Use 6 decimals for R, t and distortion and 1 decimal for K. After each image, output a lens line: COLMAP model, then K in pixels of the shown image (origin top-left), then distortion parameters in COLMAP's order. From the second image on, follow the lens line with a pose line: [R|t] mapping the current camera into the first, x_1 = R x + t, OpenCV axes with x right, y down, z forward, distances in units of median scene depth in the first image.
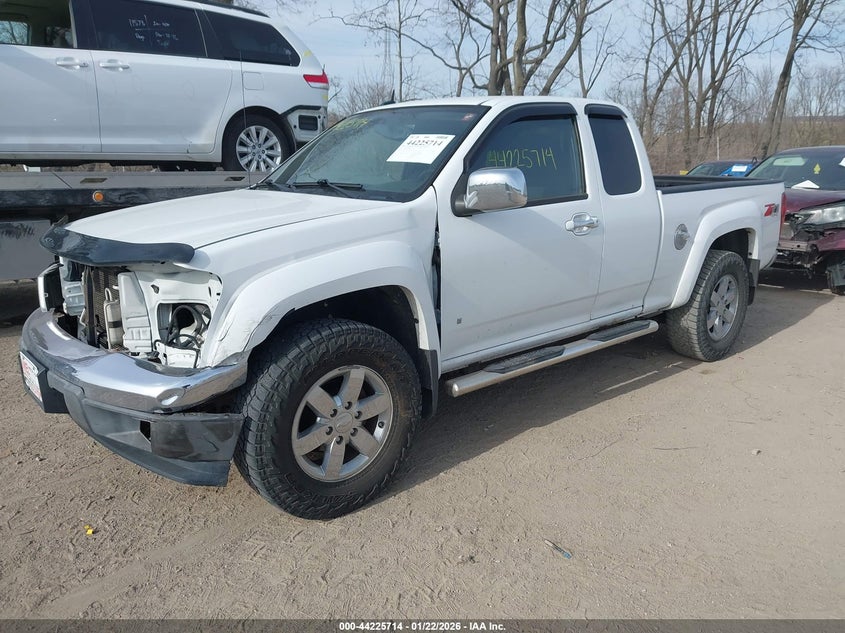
lens RADIAL K [[664.9, 0, 427.5], [0, 664.9, 315.8], [0, 0, 1]] dist [0.005854, 0.002280]
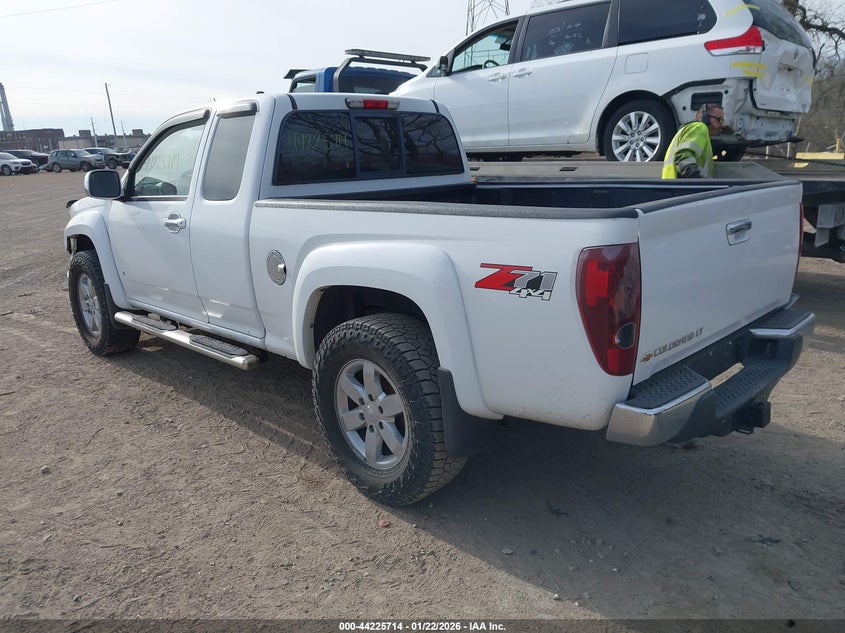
lens RADIAL K [[664.9, 0, 427.5], [0, 664.9, 315.8], [0, 0, 1]] dist [0.005854, 0.002280]
pose [[0.089192, 0.239733, -0.966733, 0.678779], [-0.200783, 0.955003, 0.218300, -0.156868], [0.975567, 0.174633, 0.133313, 0.637641]]
